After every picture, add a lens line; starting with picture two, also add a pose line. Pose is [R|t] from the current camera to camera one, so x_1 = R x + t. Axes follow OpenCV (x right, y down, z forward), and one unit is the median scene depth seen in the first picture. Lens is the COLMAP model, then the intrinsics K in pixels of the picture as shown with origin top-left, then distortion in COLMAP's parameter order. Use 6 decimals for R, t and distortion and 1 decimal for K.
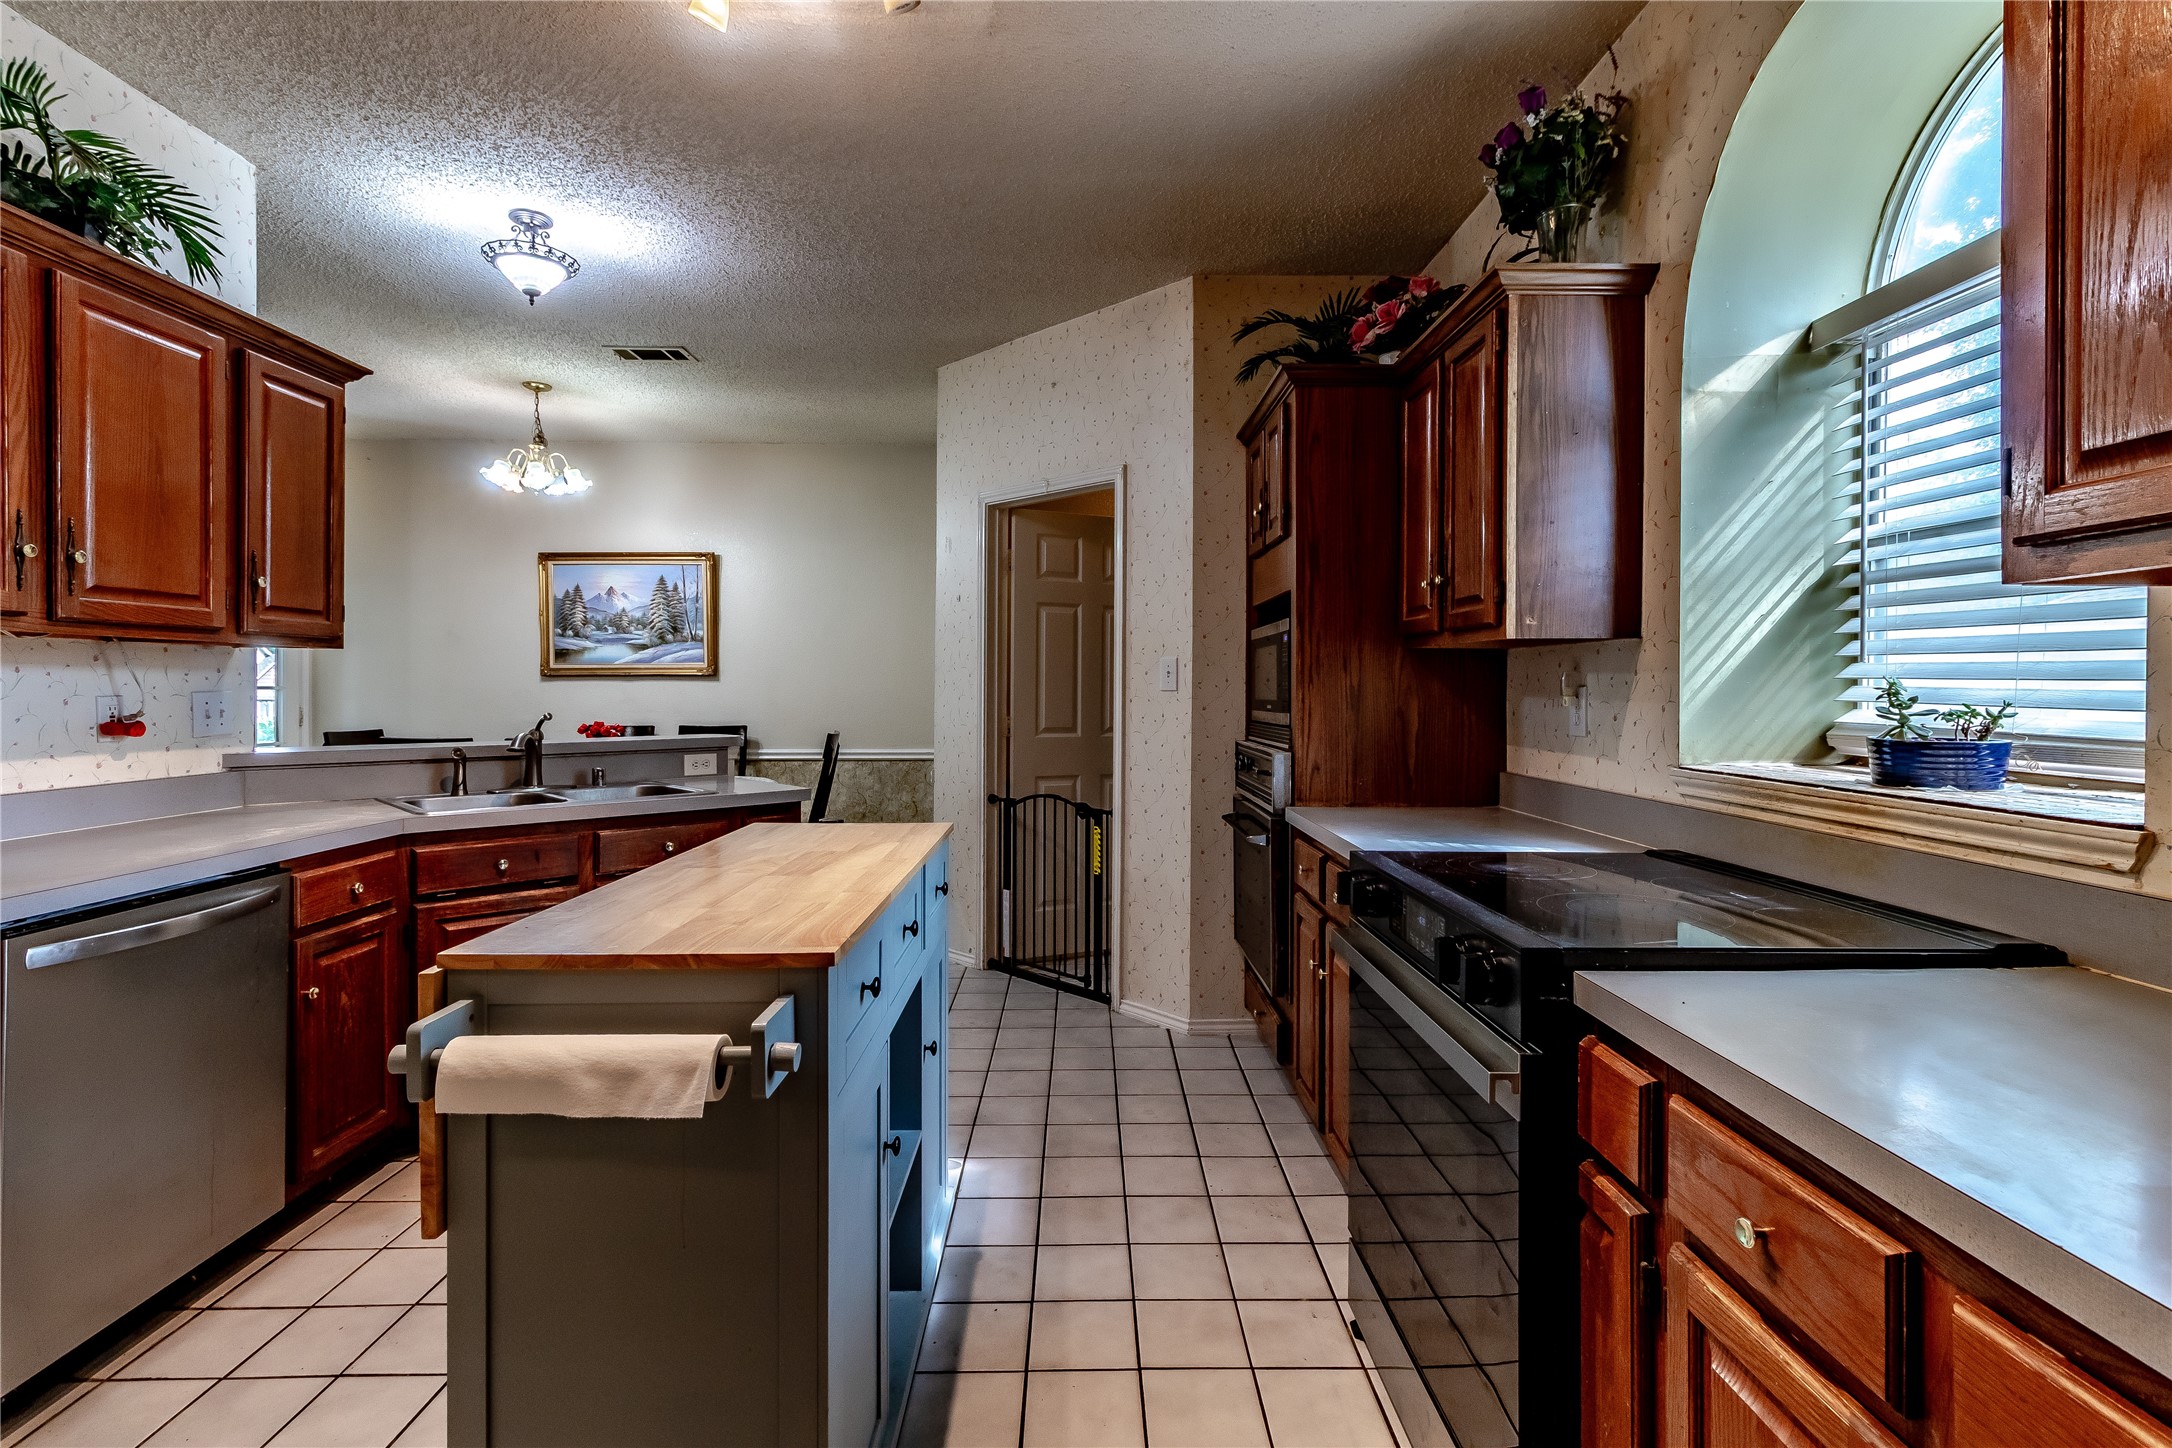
lens RADIAL K [[1080.2, 0, 1060.5], [0, 1080.2, 699.0], [0, 0, 1]] dist [-0.001377, 0.000474]
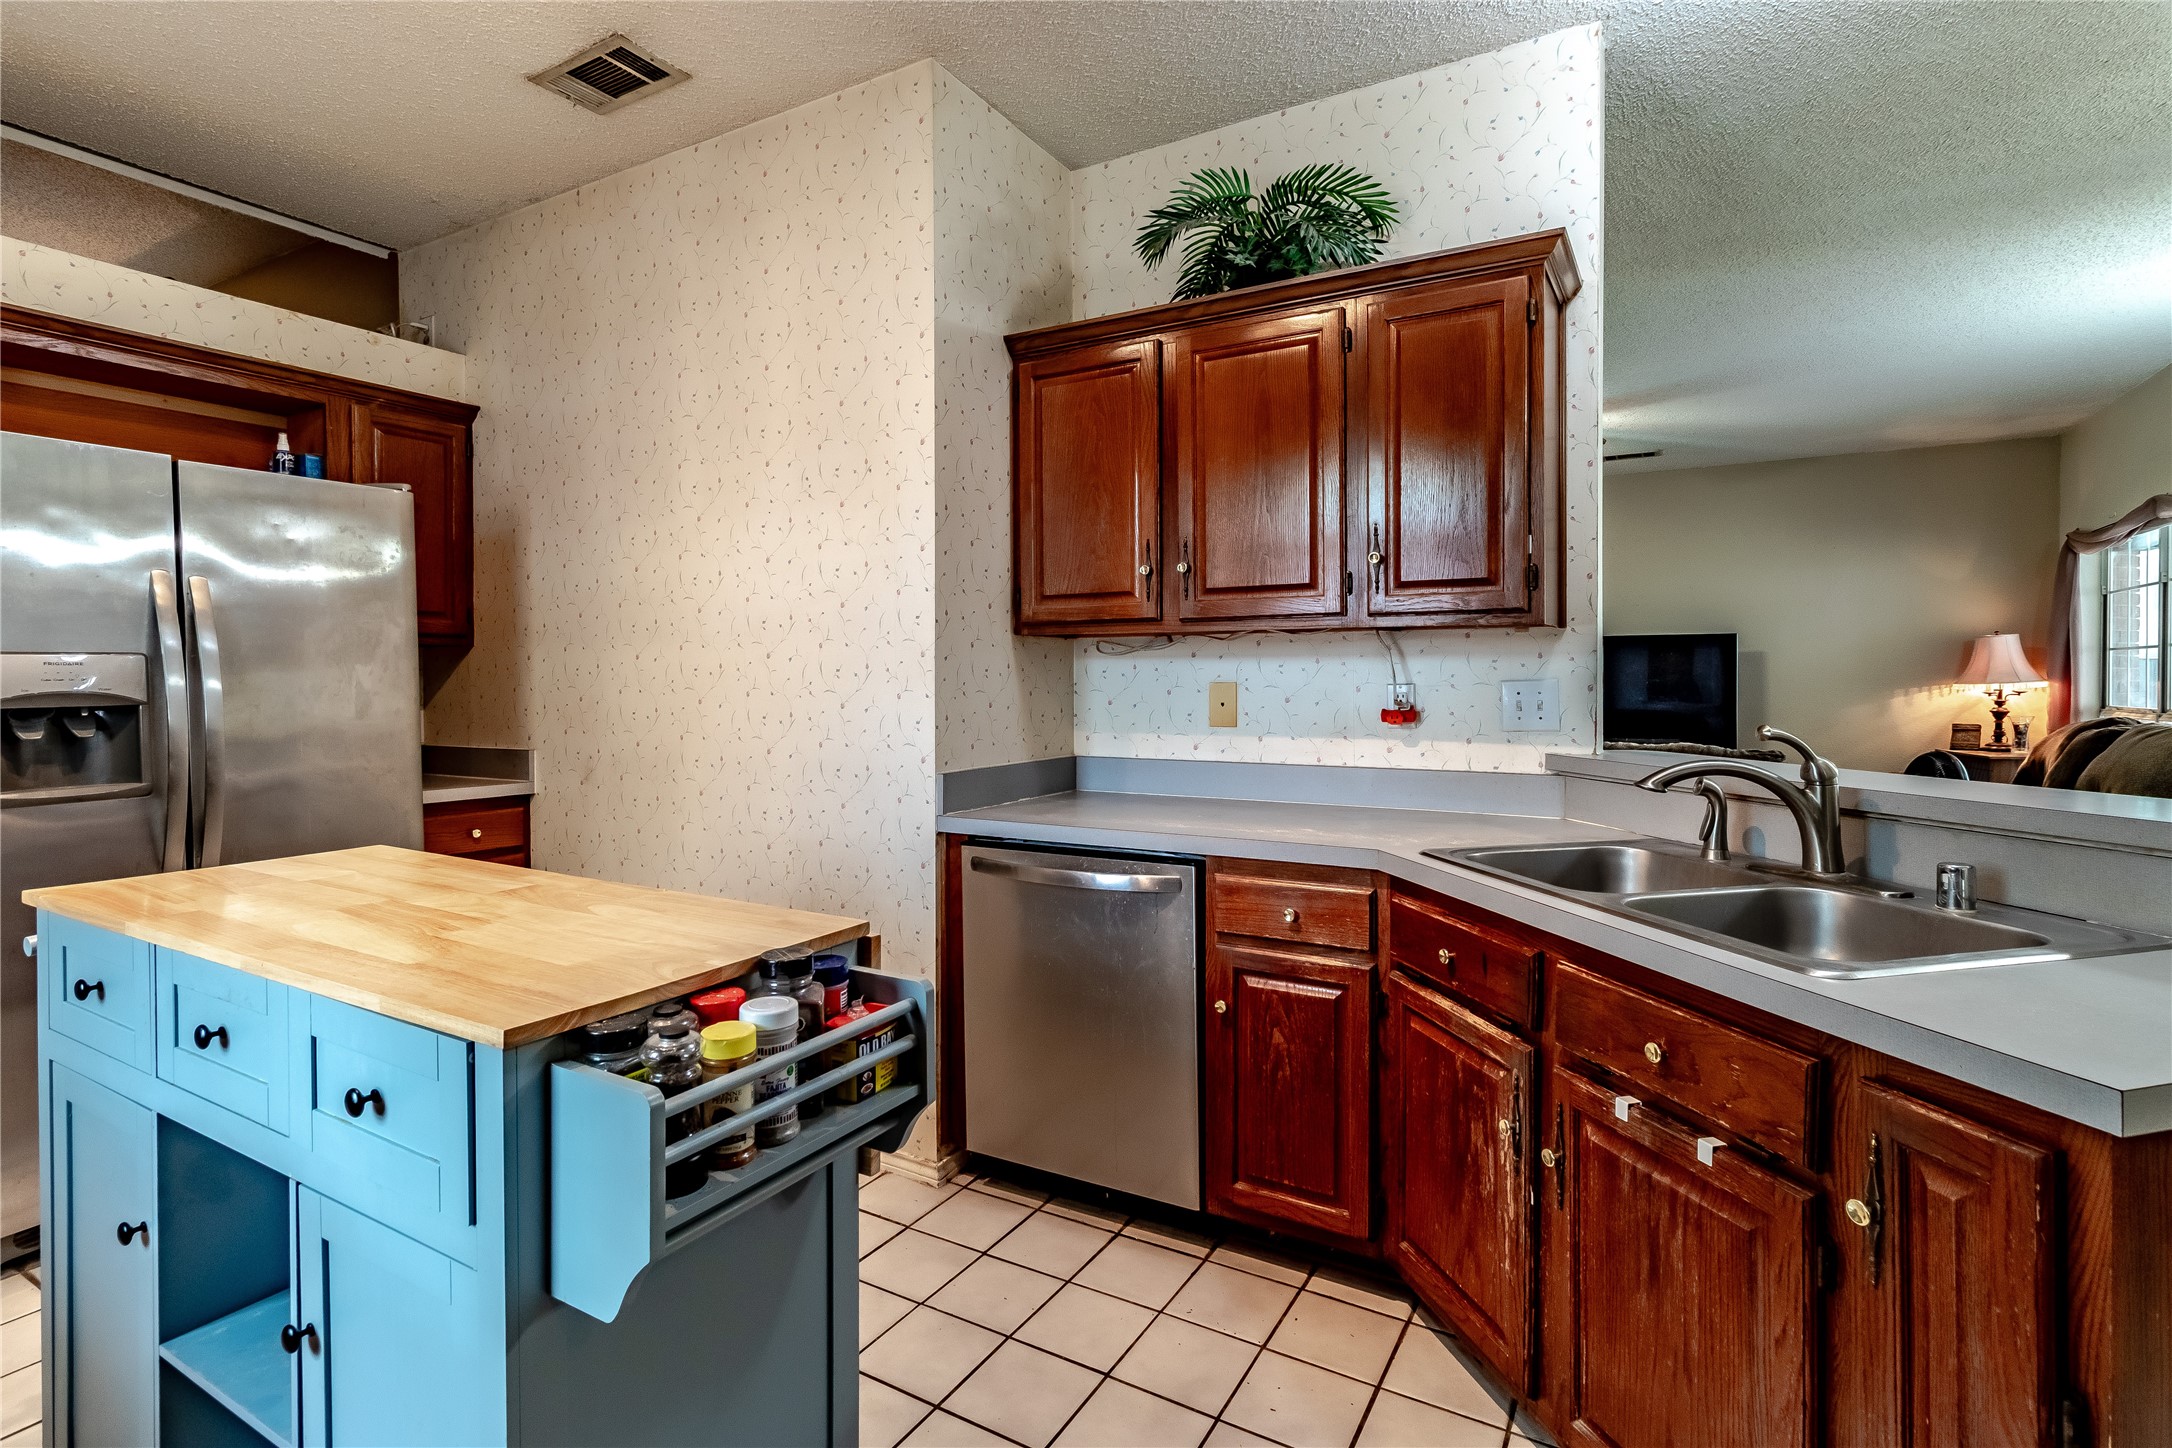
lens RADIAL K [[1016.5, 0, 1075.4], [0, 1016.5, 679.9], [0, 0, 1]] dist [-0.000987, -0.000142]
pose [[-0.487096, 0.007428, -0.873317, 0.102093], [-0.003447, 0.999940, 0.010427, -0.013460], [0.873342, 0.008090, -0.487041, 1.034050]]
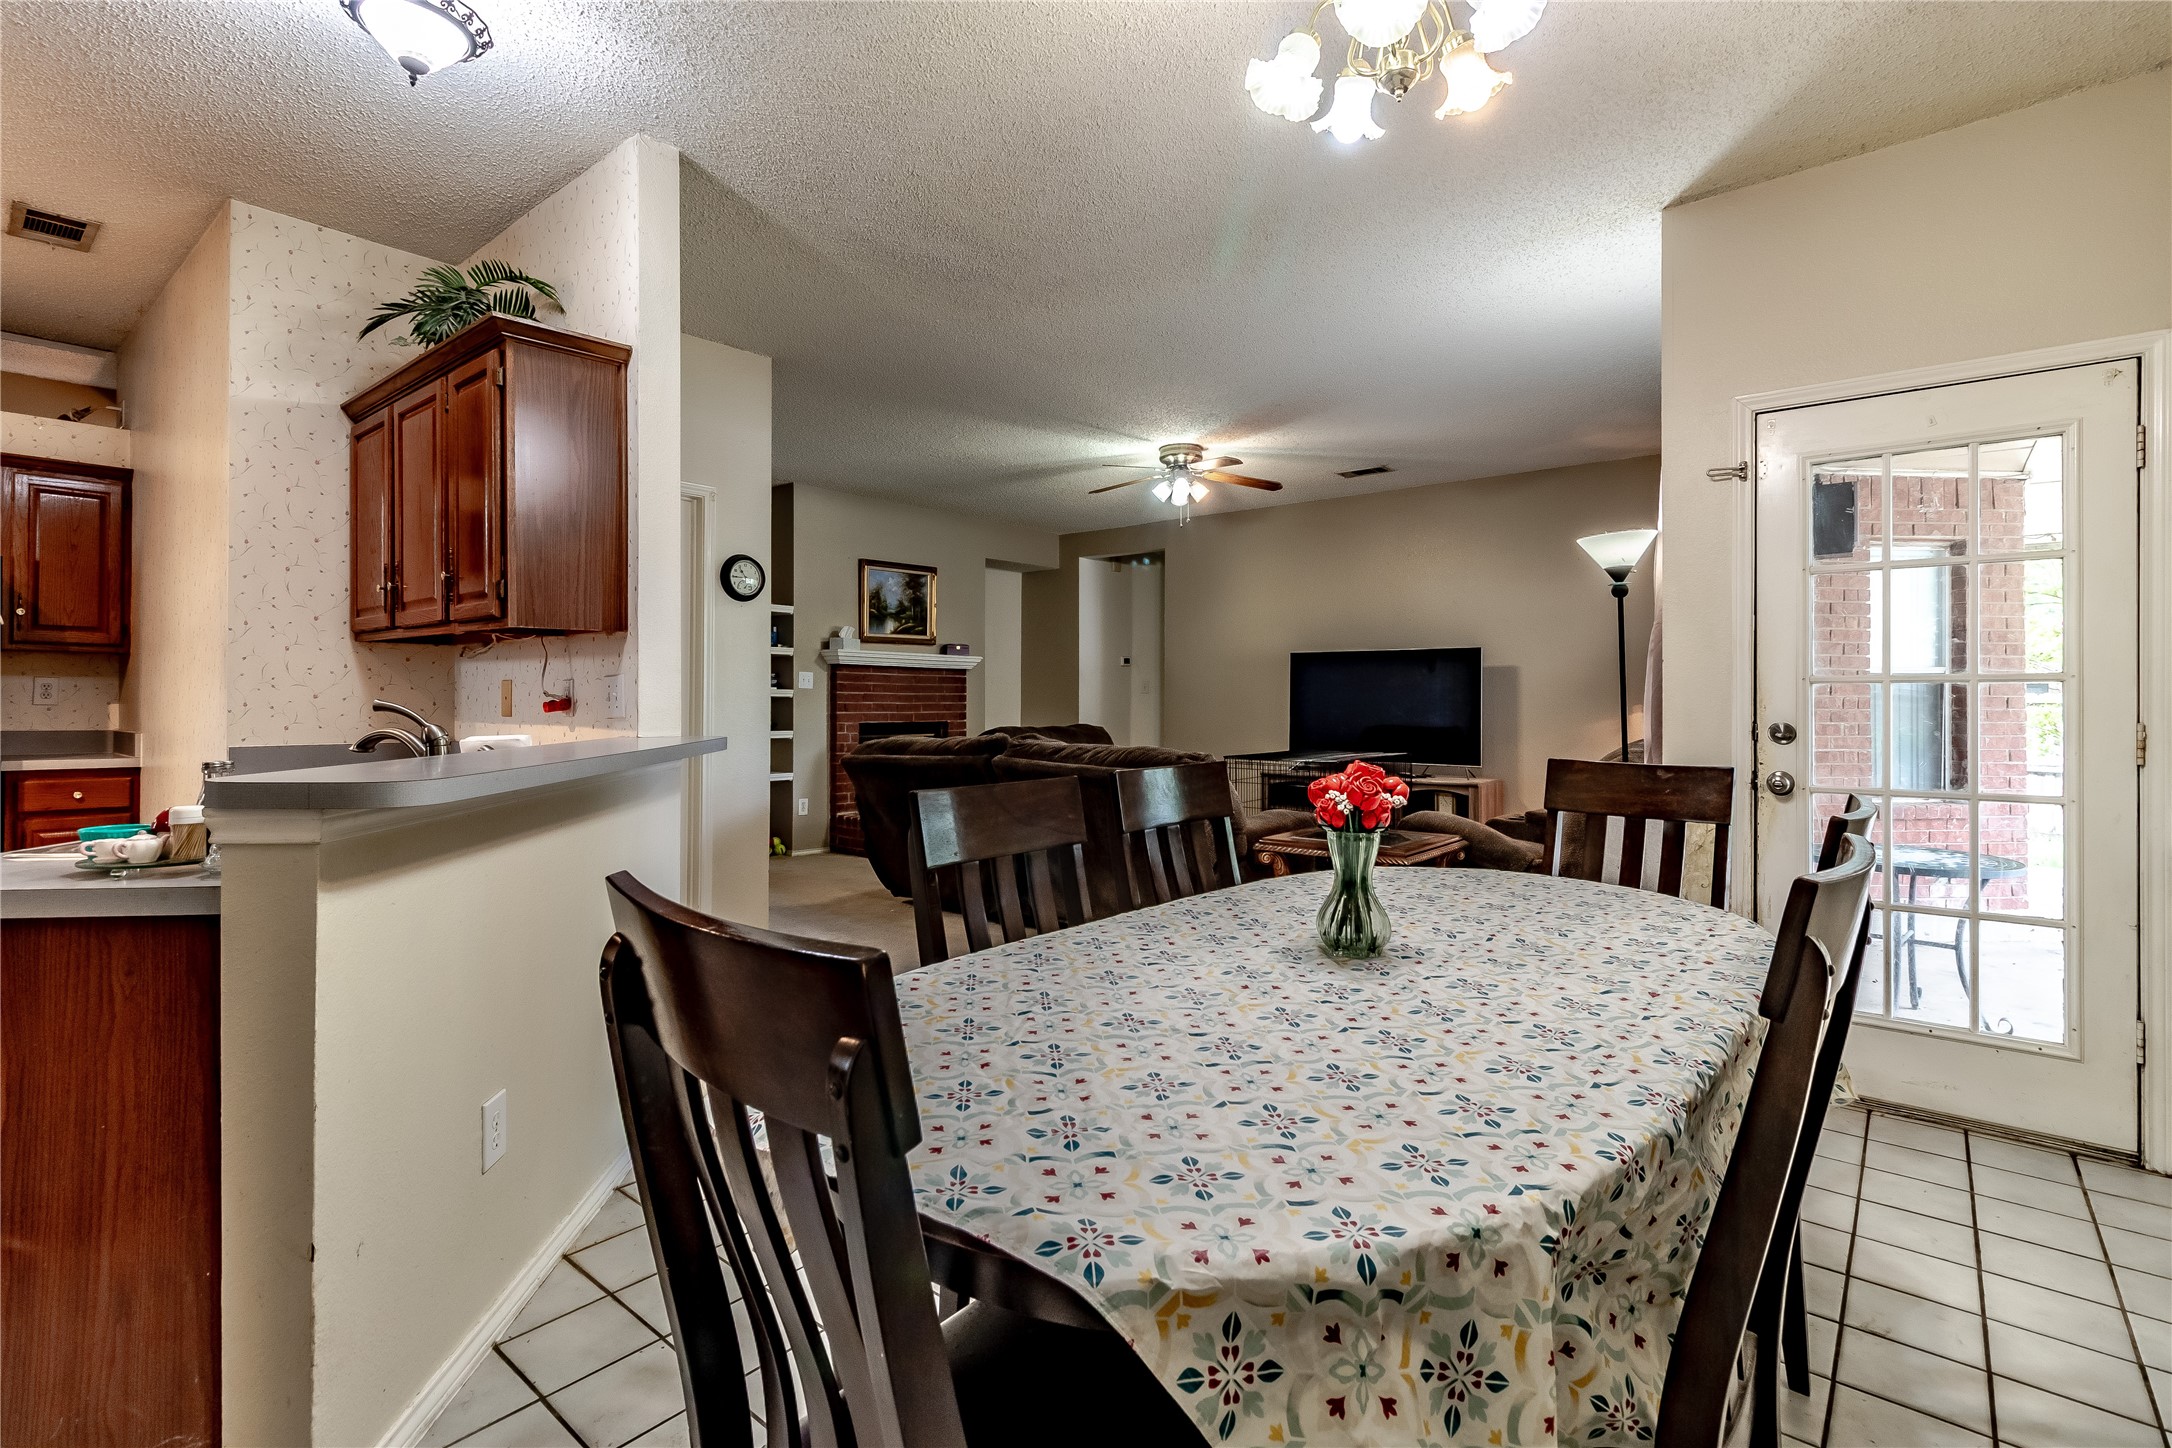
lens RADIAL K [[1004.4, 0, 1091.2], [0, 1004.4, 694.0], [0, 0, 1]] dist [0.000244, -0.000165]
pose [[-0.627022, -0.003221, -0.778995, -0.305183], [-0.008772, 0.999957, 0.002926, 0.004501], [0.778952, 0.008668, -0.627023, 1.896602]]
